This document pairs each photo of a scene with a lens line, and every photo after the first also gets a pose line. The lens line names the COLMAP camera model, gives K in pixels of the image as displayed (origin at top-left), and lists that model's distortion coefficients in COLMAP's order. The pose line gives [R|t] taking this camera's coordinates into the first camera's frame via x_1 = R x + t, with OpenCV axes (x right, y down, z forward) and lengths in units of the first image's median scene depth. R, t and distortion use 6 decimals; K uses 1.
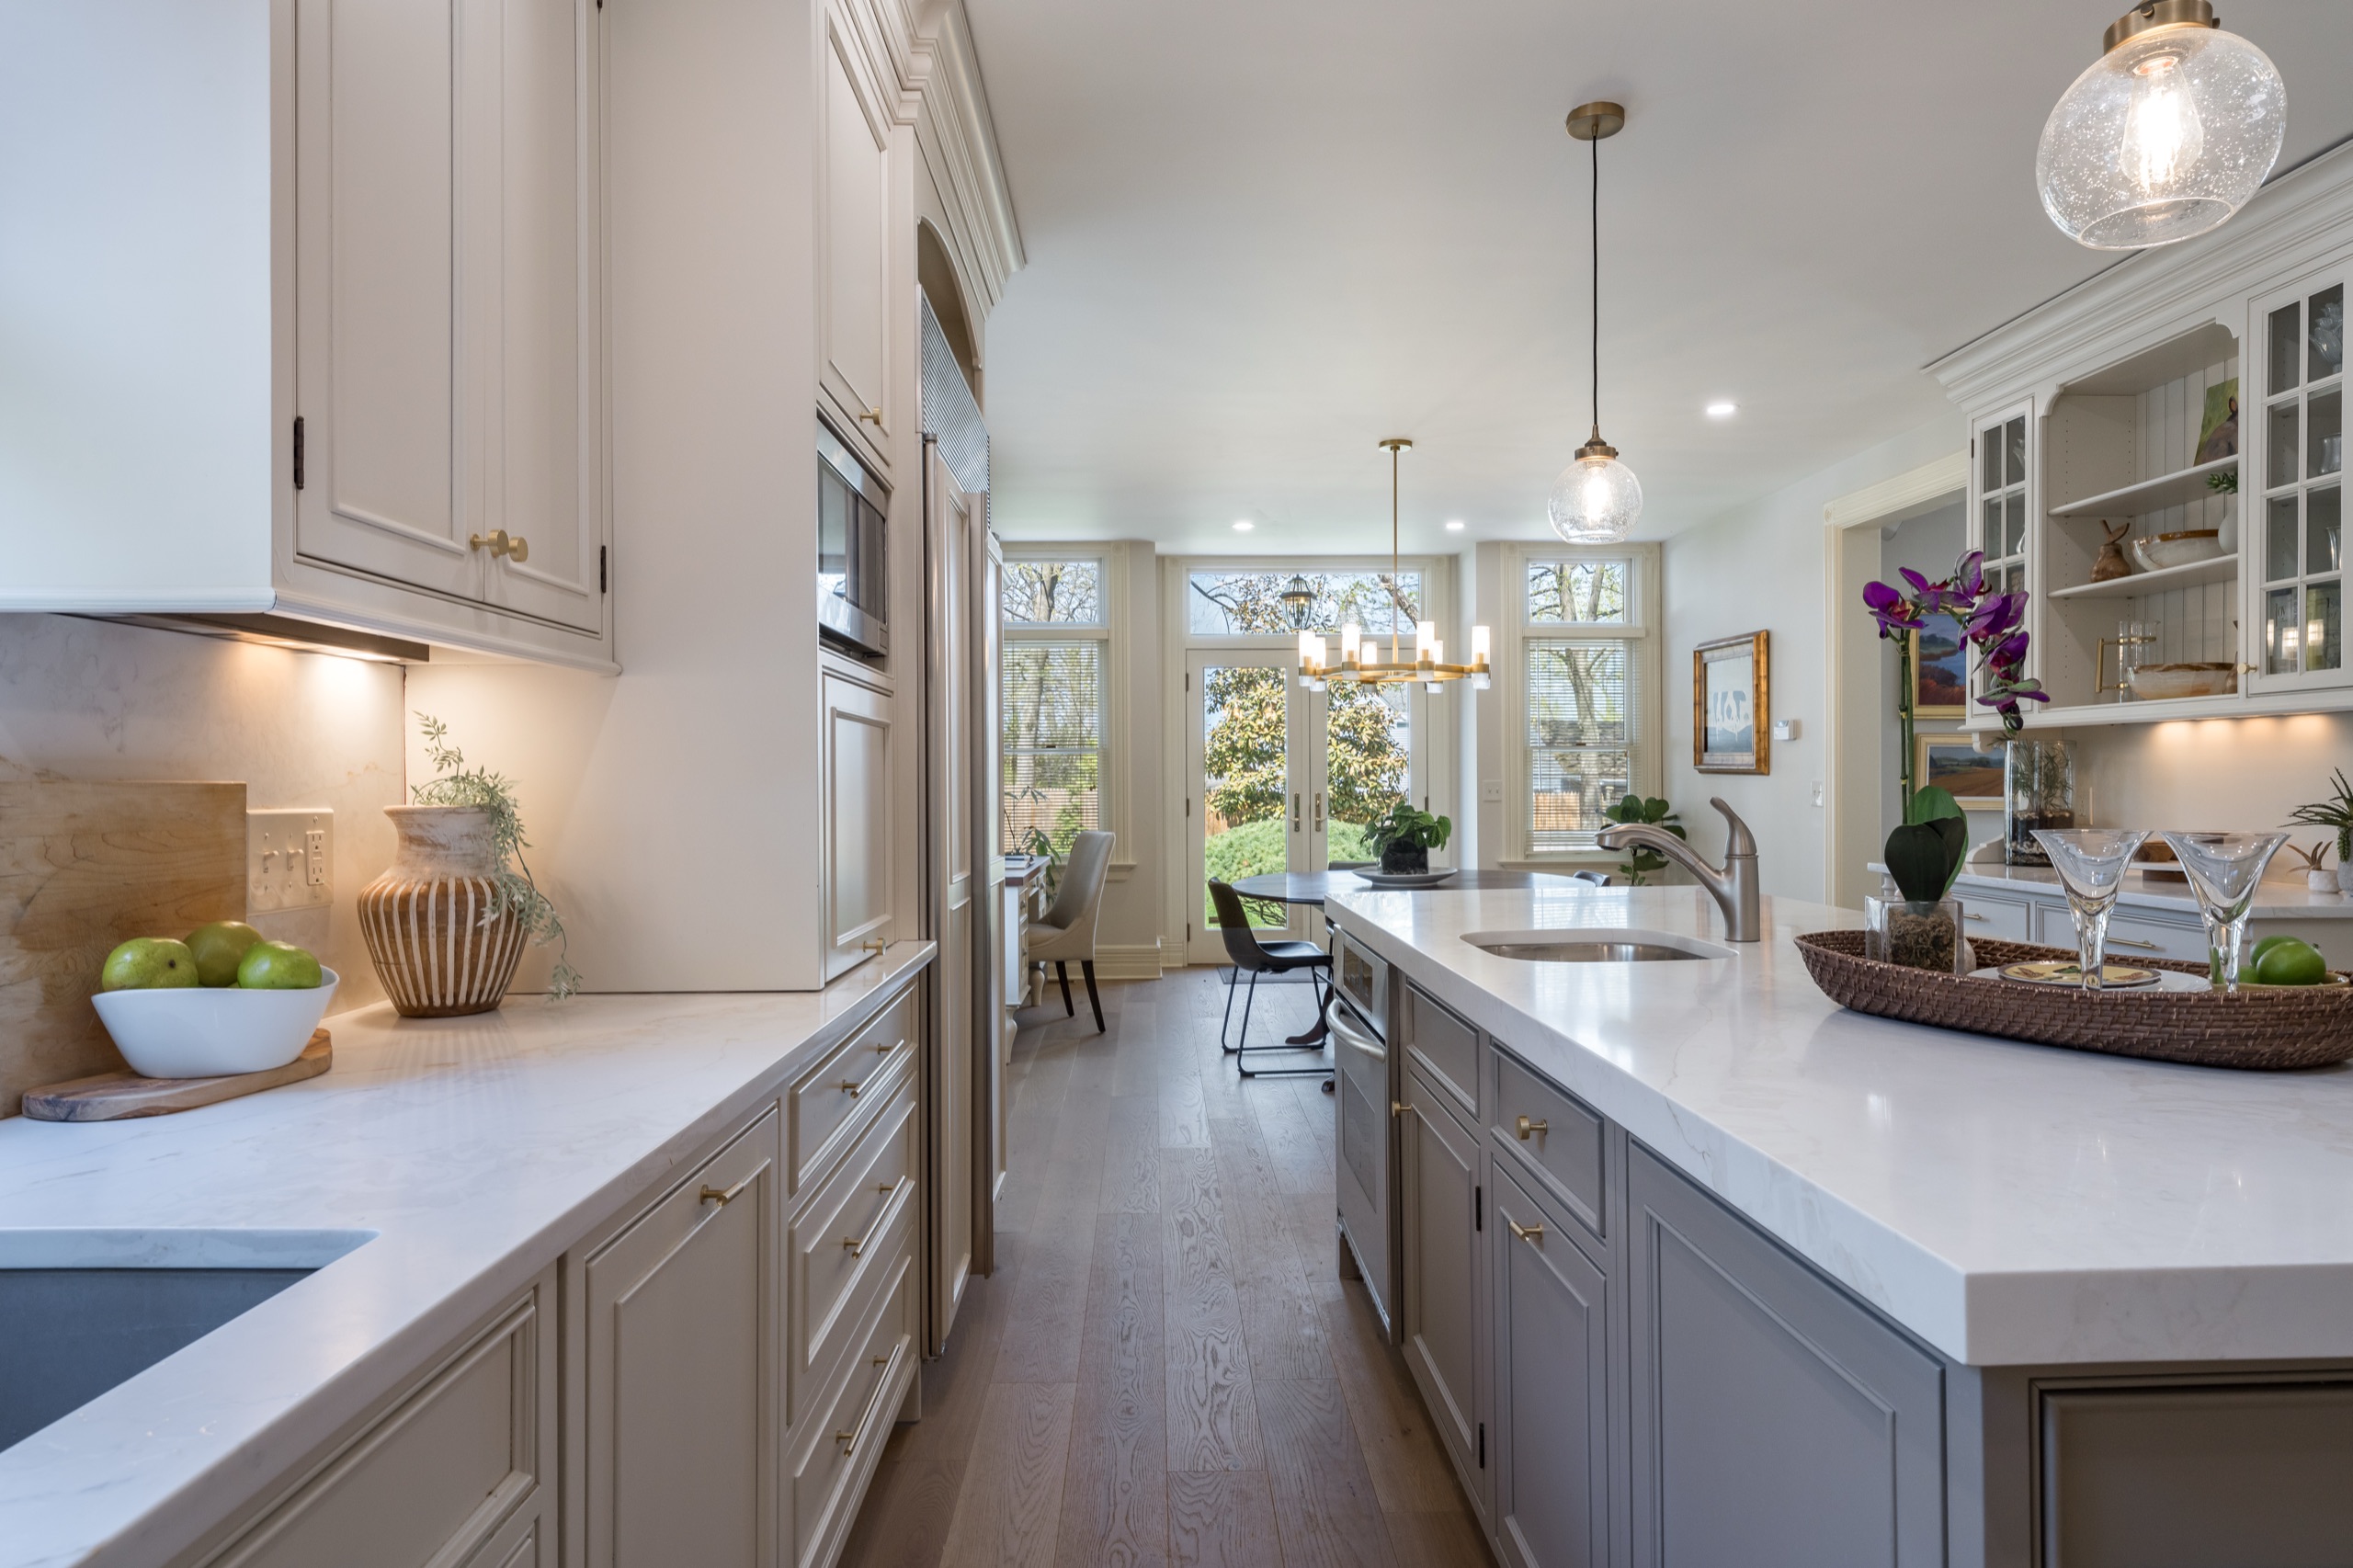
lens RADIAL K [[1360.1, 0, 1176.5], [0, 1360.1, 784.0], [0, 0, 1]] dist [-0.000622, -0.000550]
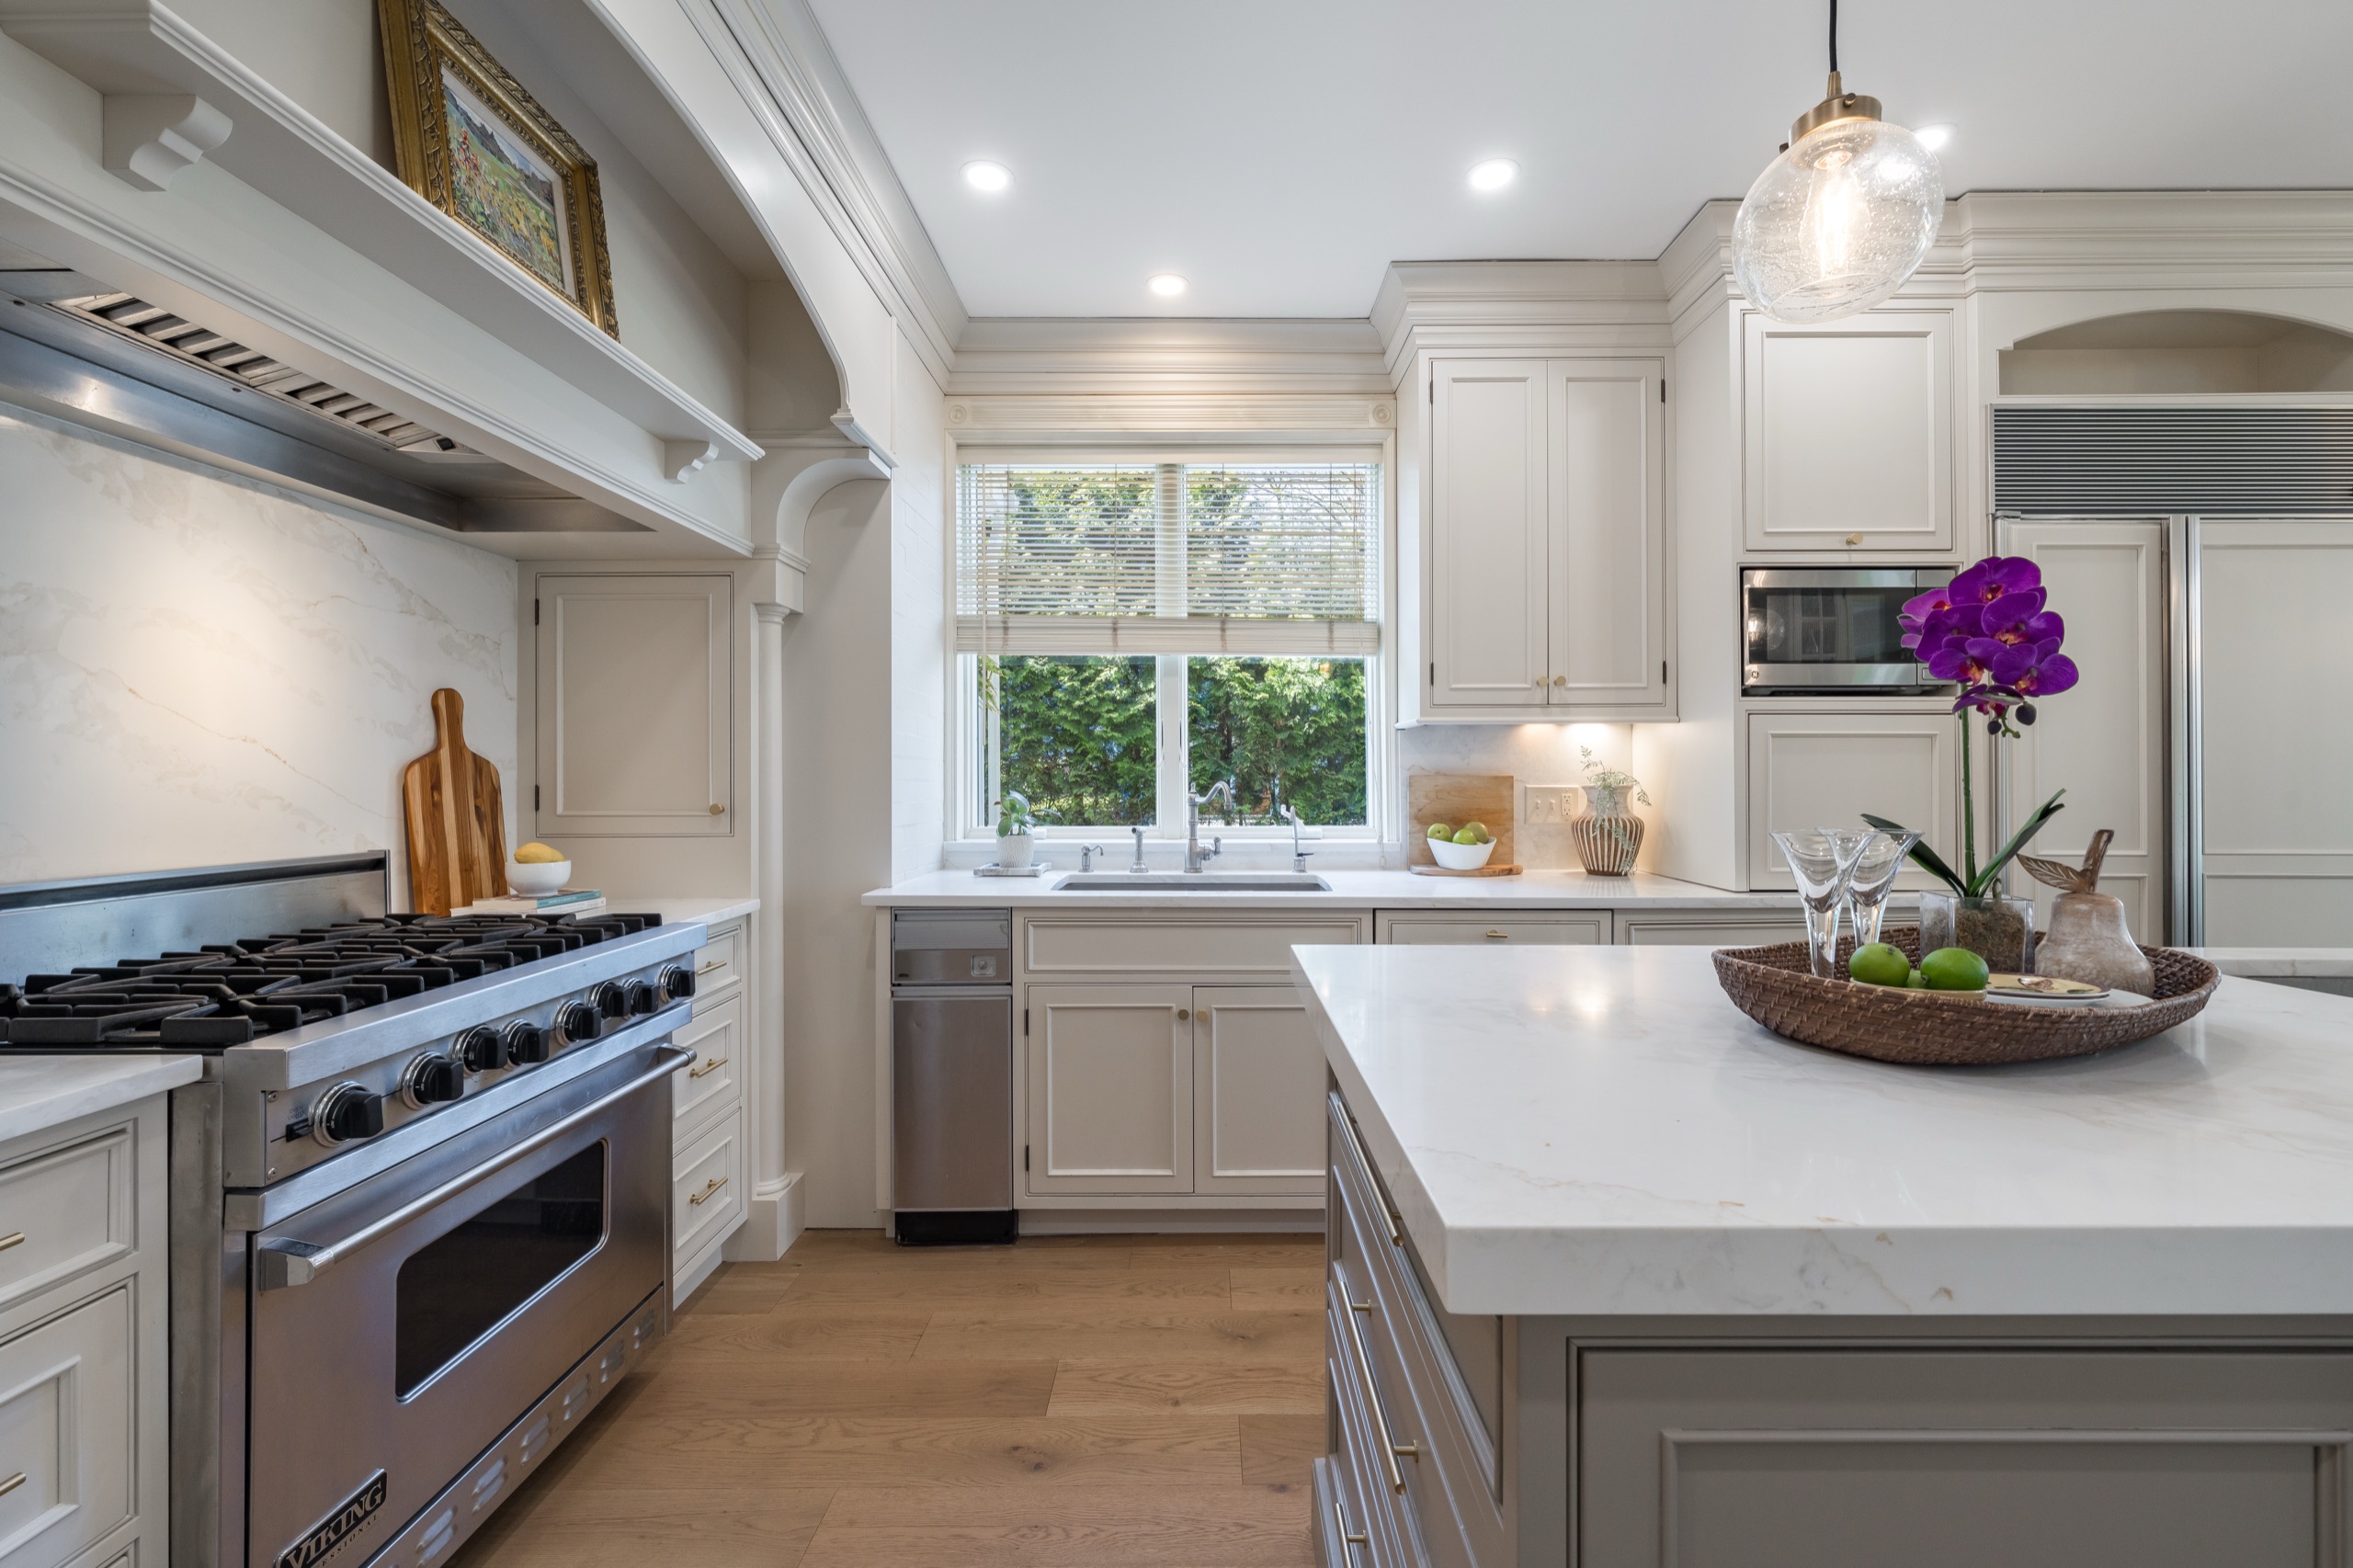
lens RADIAL K [[952.2, 0, 1192.7], [0, 952.2, 775.6], [0, 0, 1]] dist [-0.001483, -0.000137]
pose [[-0.027311, 0.004874, -0.999615, 0.360137], [0.002424, 0.999985, 0.004810, -0.003213], [0.999624, -0.002291, -0.027322, 0.112249]]
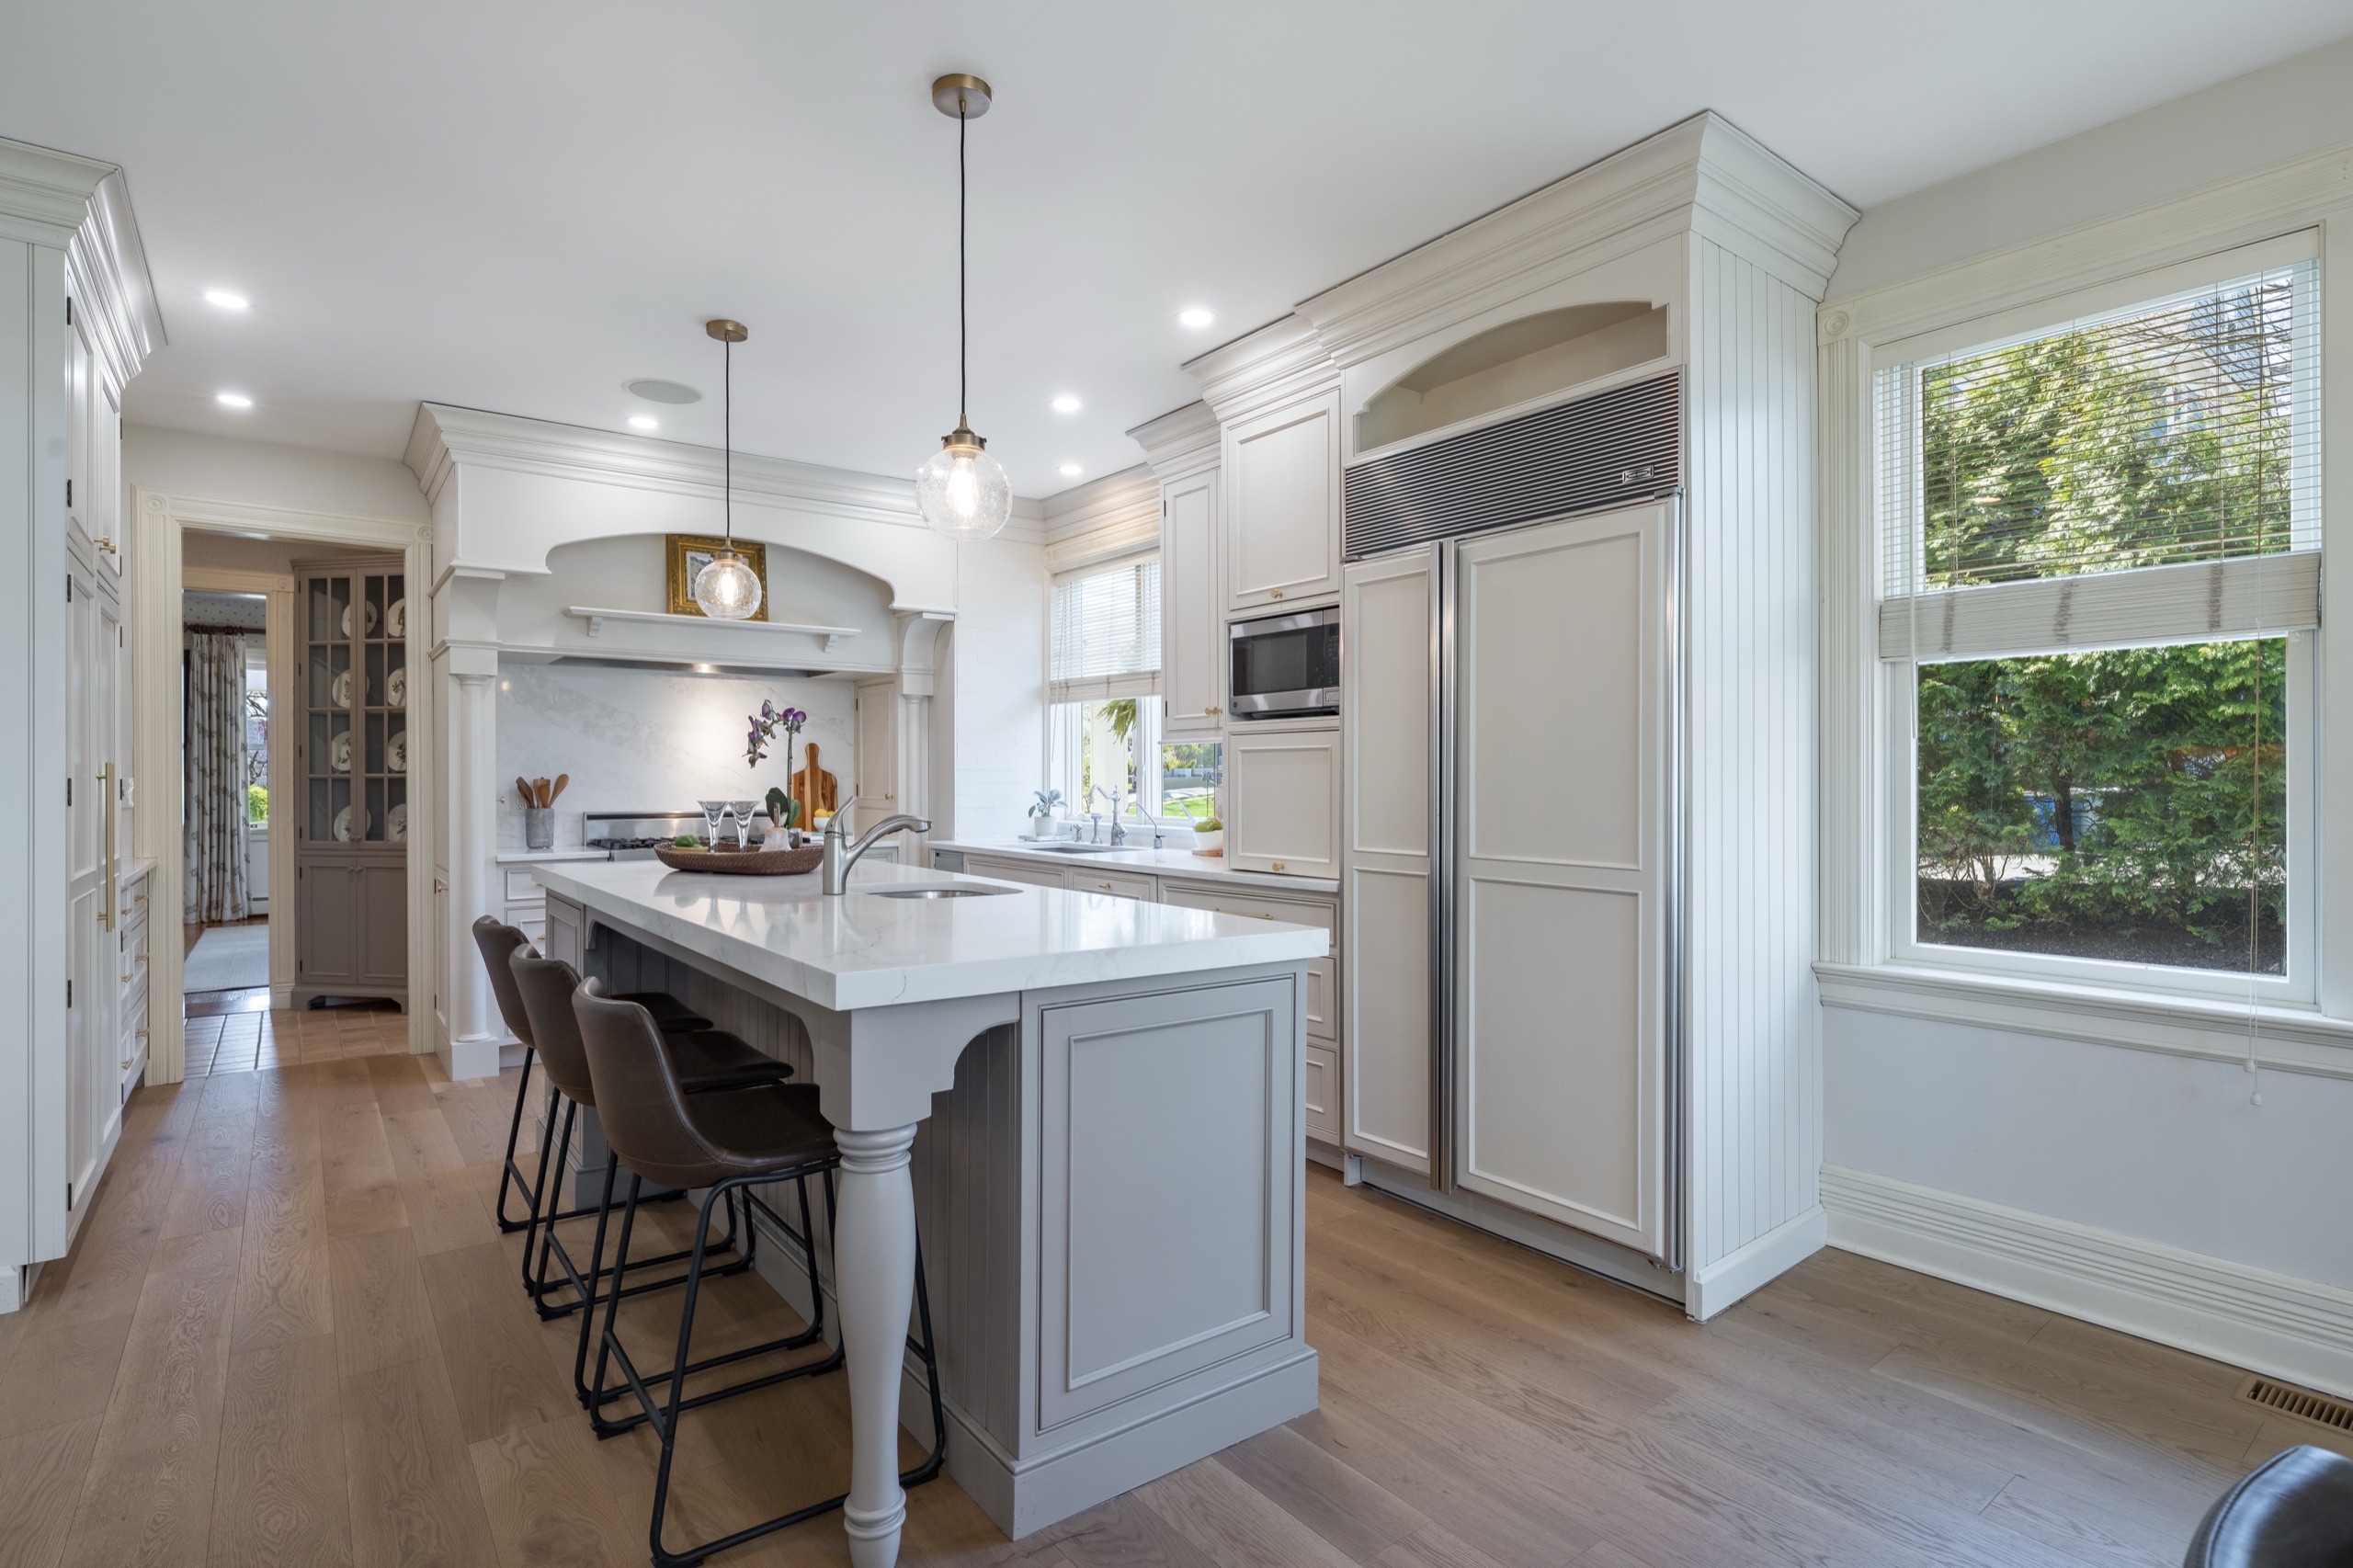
lens RADIAL K [[1168.9, 0, 1187.0], [0, 1168.9, 787.8], [0, 0, 1]] dist [0.001993, 0.001581]
pose [[-0.808286, 0.008005, -0.588736, 0.353209], [0.003521, 0.999955, 0.008762, -0.003108], [0.588780, 0.005009, -0.808278, 0.926790]]
